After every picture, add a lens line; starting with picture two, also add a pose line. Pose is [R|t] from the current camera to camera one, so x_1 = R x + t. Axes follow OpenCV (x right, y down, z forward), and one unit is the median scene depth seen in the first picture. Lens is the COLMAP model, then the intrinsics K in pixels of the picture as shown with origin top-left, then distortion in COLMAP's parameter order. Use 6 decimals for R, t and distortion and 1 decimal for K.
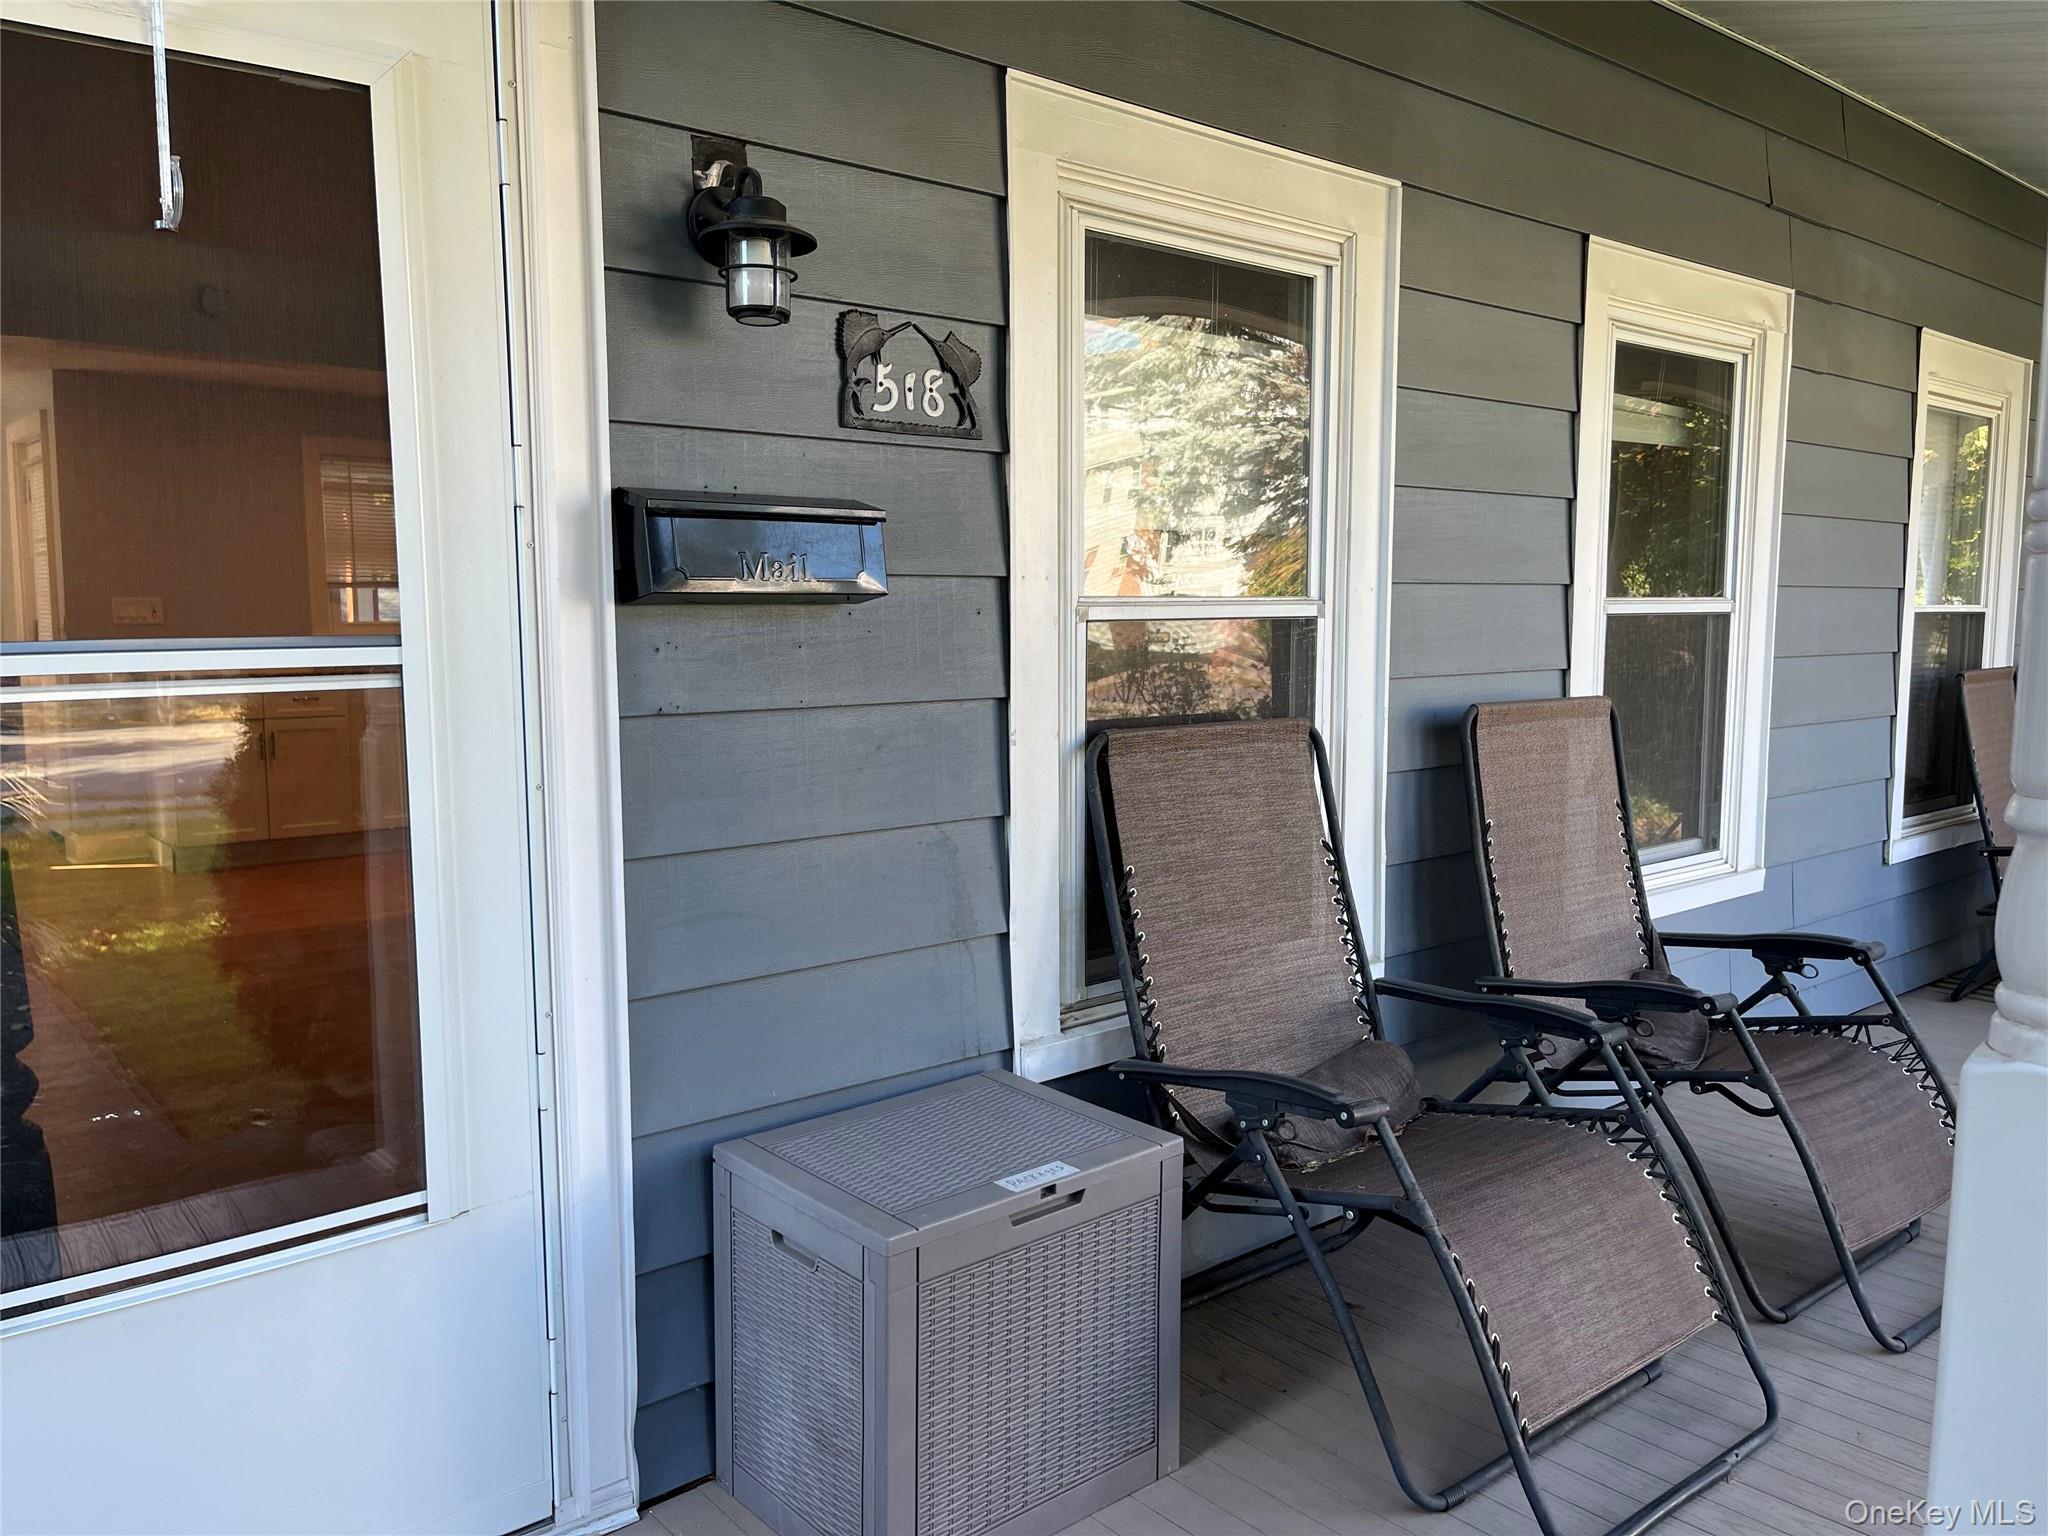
lens RADIAL K [[1543.0, 0, 1027.3], [0, 1543.0, 763.2], [0, 0, 1]] dist [0.046295, -0.068575]
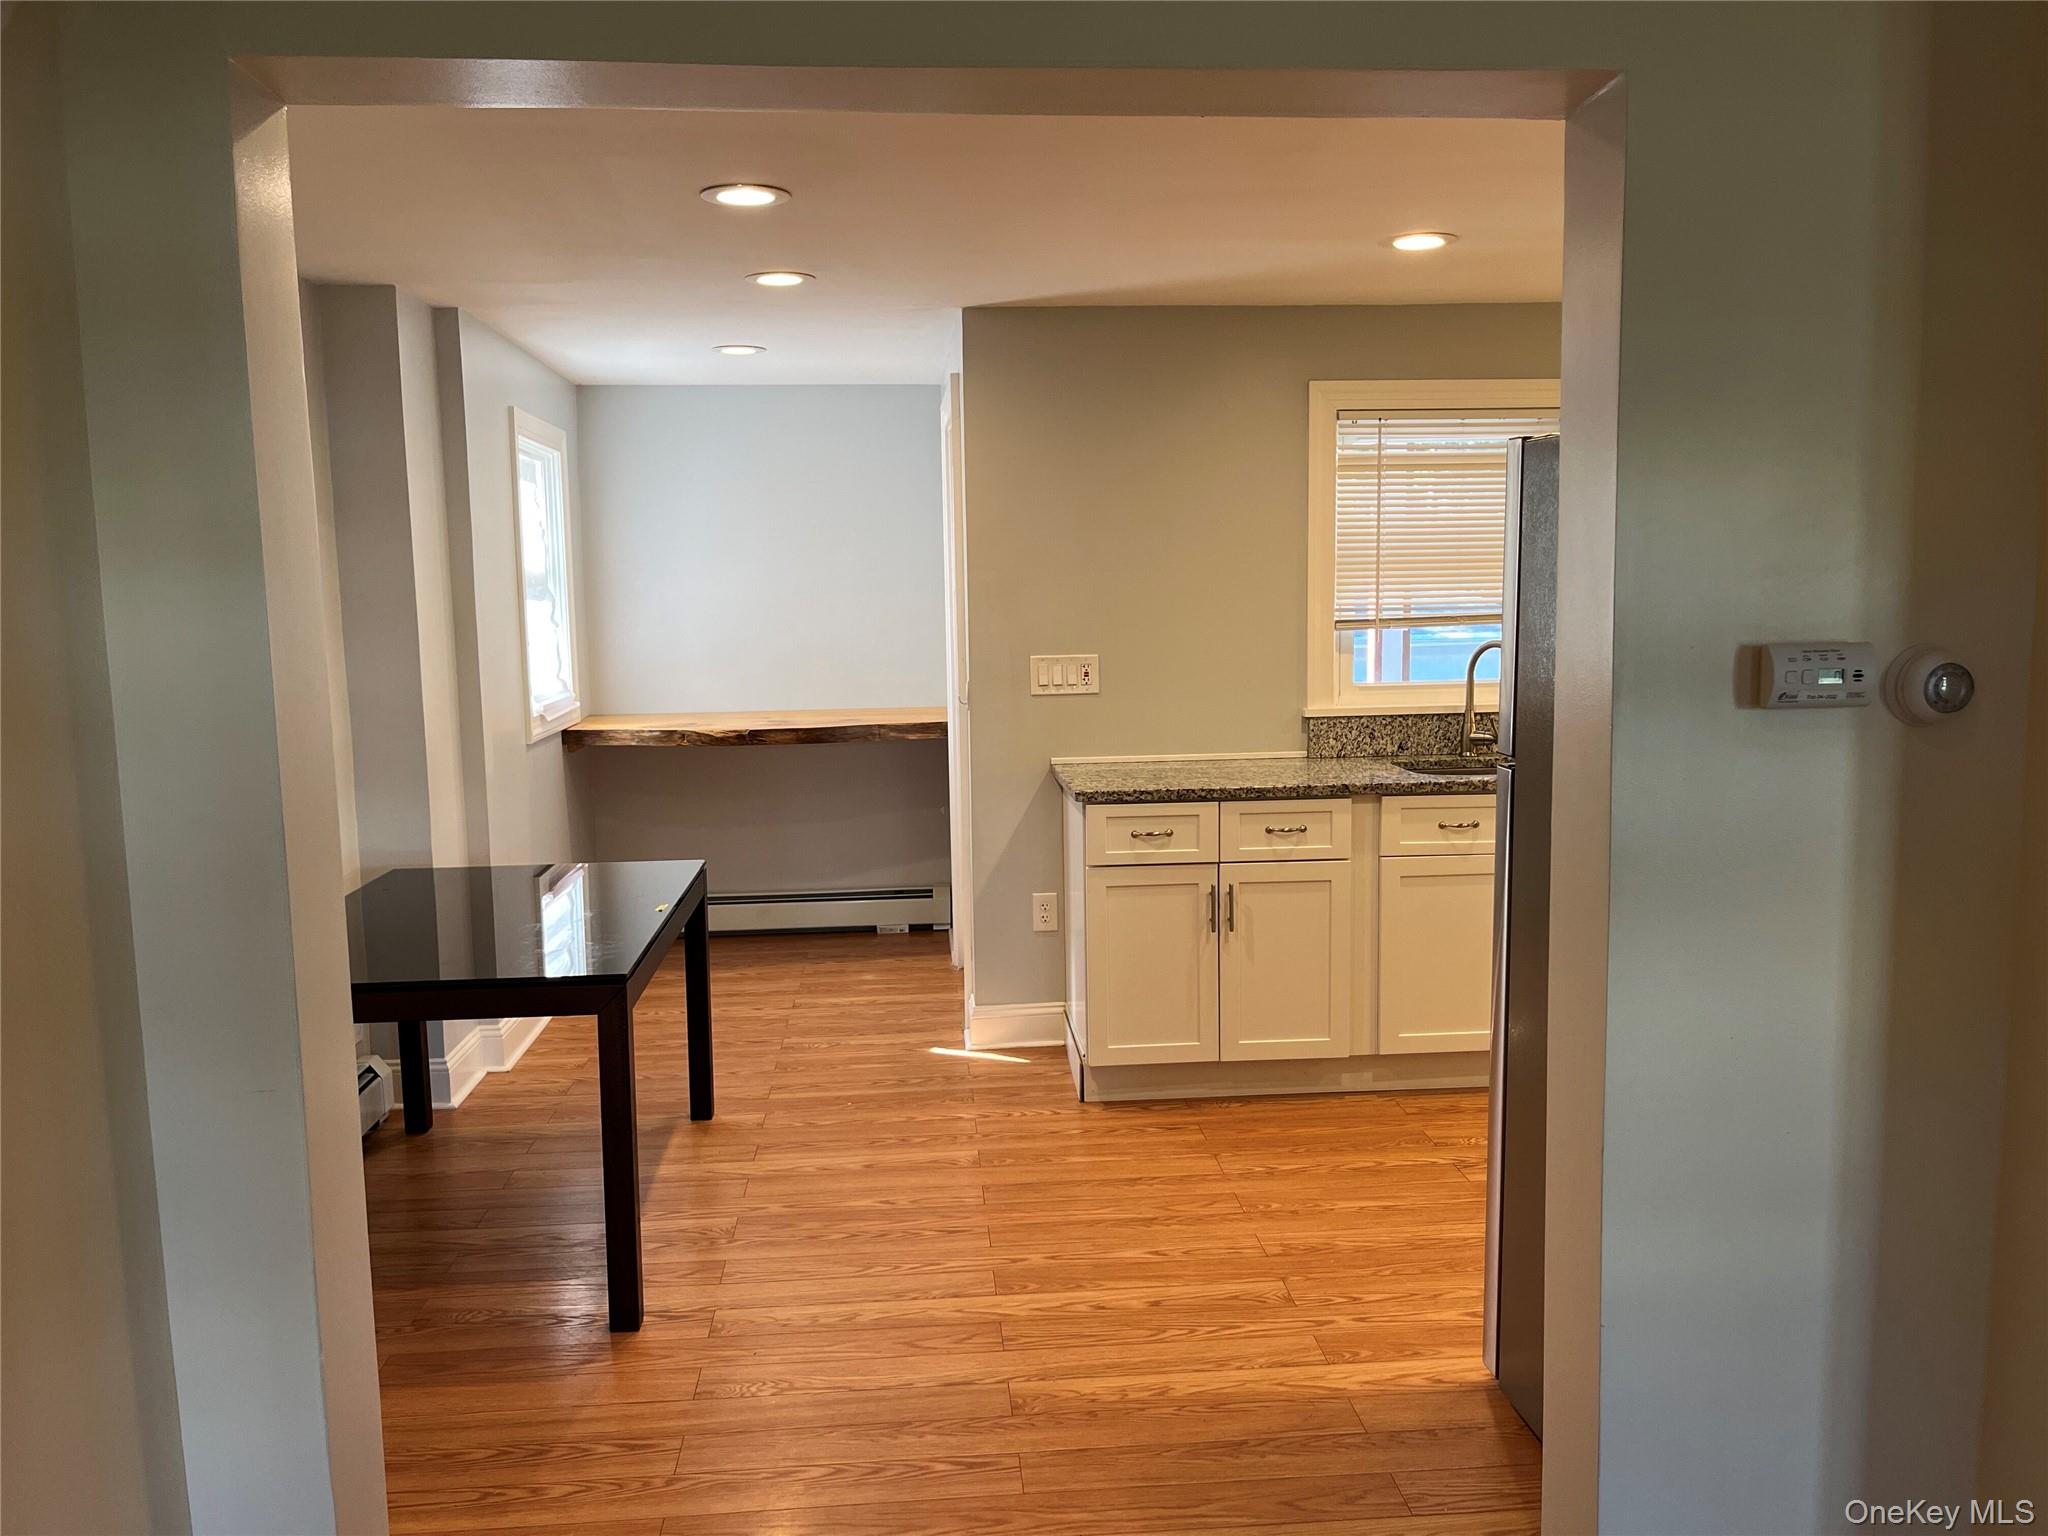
lens RADIAL K [[1543.0, 0, 1024.6], [0, 1543.0, 772.6], [0, 0, 1]] dist [0.046295, -0.068575]
pose [[0.802679, 0.058546, -0.593530, -0.186287], [-0.045337, 0.998280, 0.037158, -0.074917], [0.594685, -0.002917, 0.803953, 0.442020]]
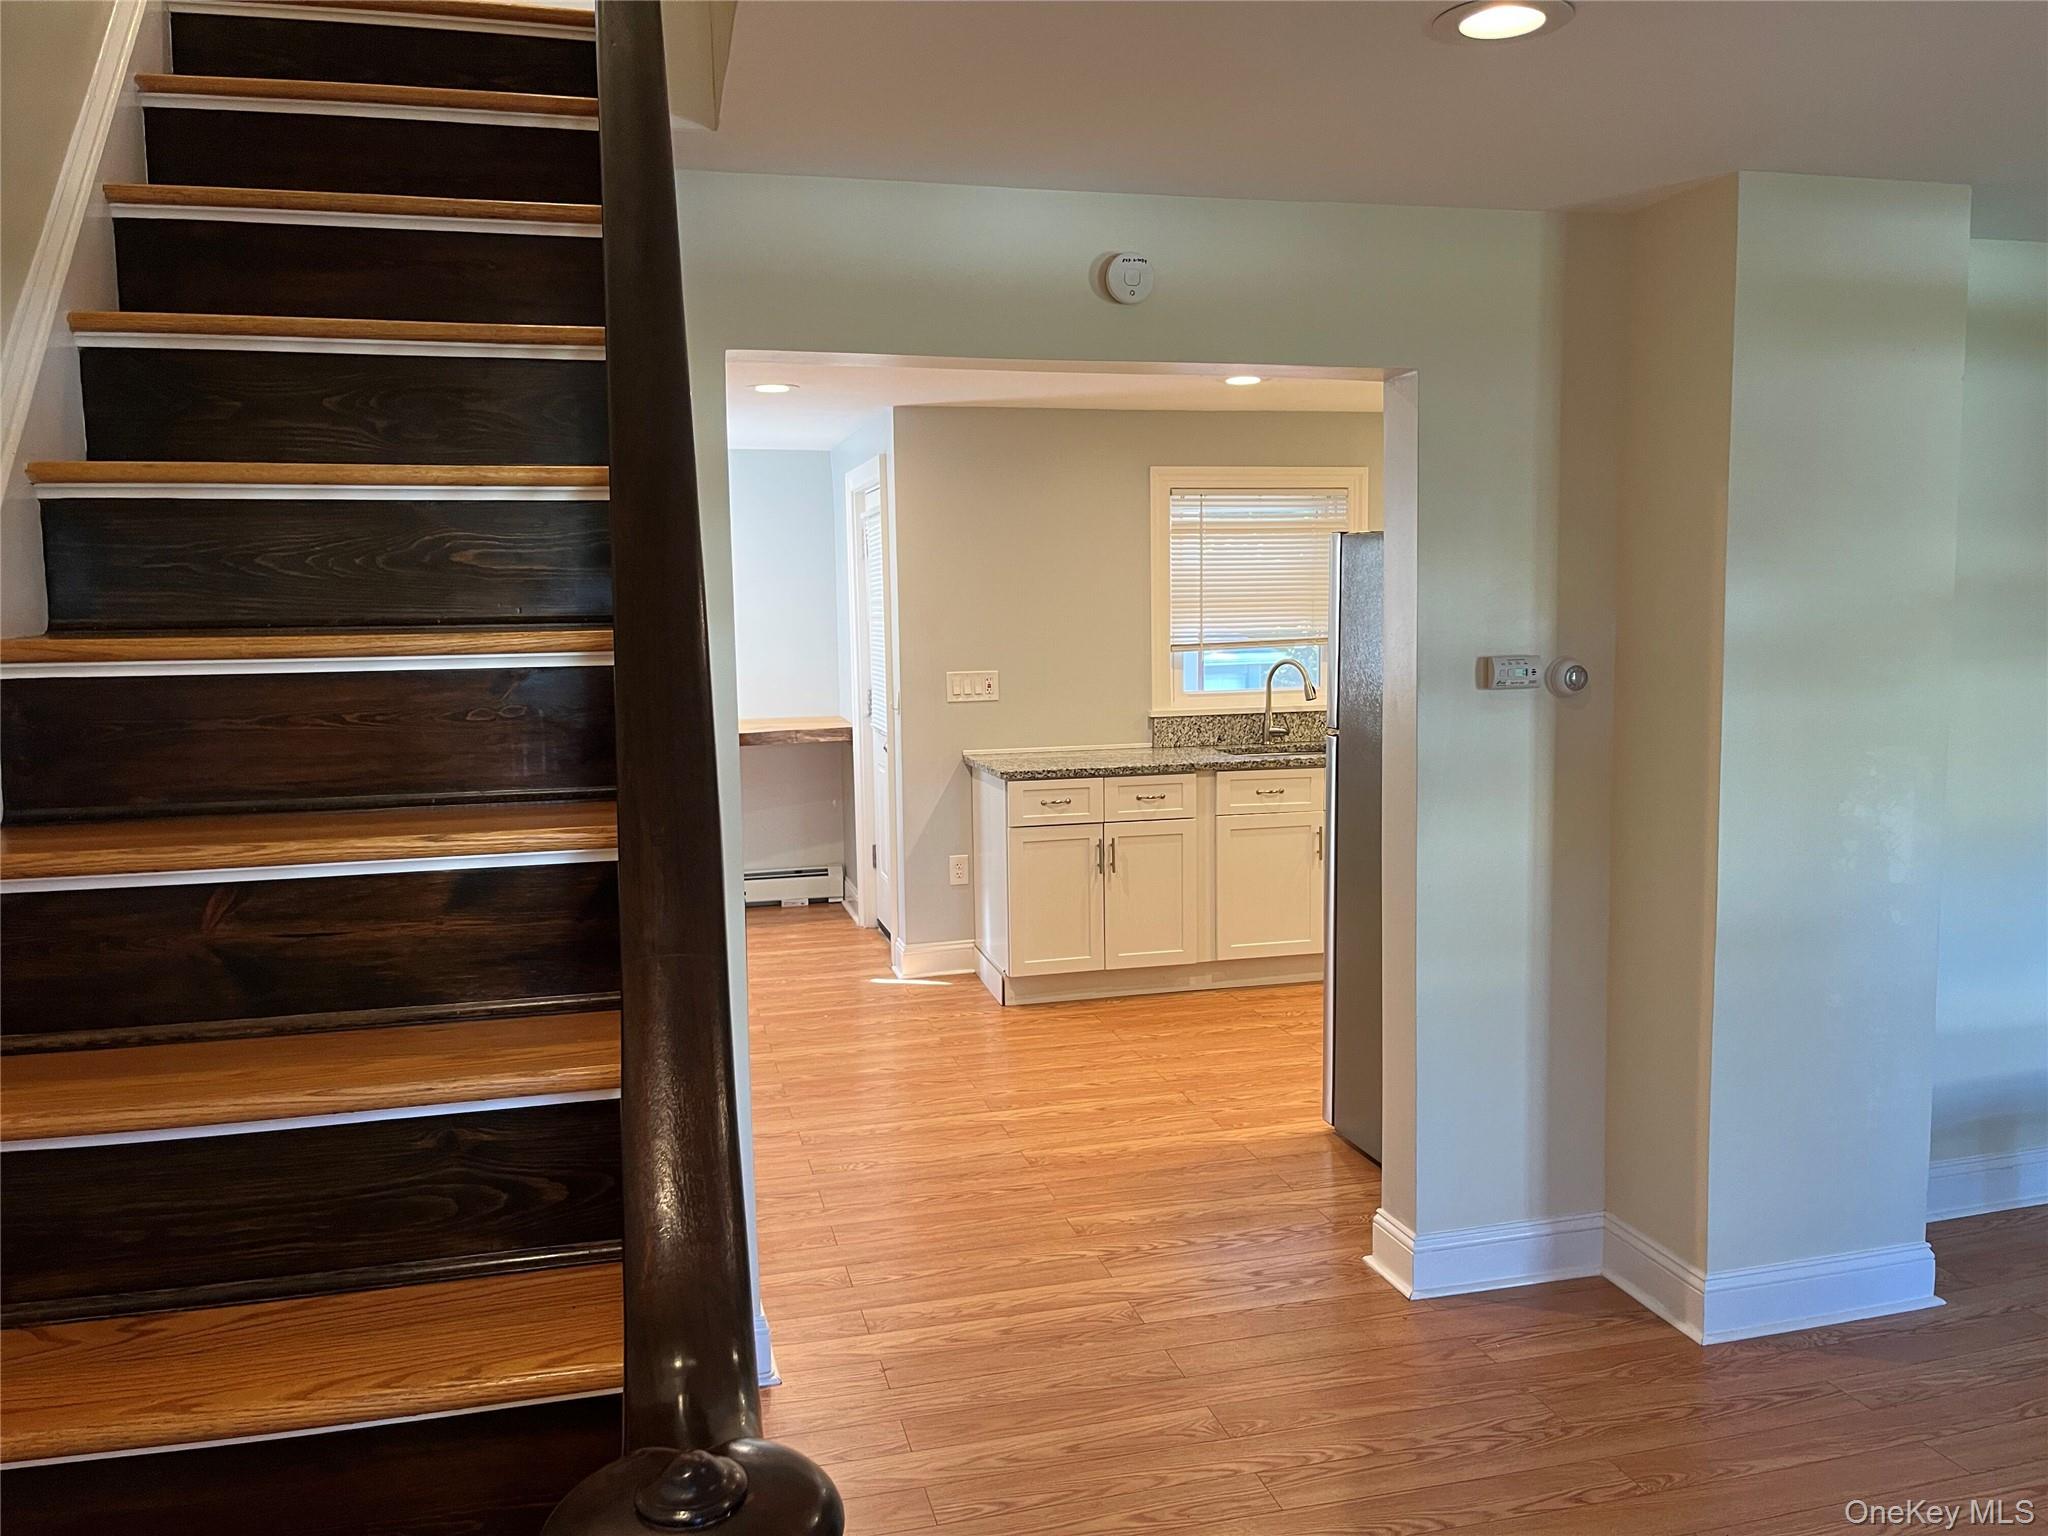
lens RADIAL K [[1543.0, 0, 1033.4], [0, 1543.0, 768.3], [0, 0, 1]] dist [0.046295, -0.068575]
pose [[0.896231, 0.033619, -0.442312, -0.156357], [-0.031426, 0.999431, 0.012288, -0.060105], [0.442473, 0.002887, 0.896777, 0.241763]]
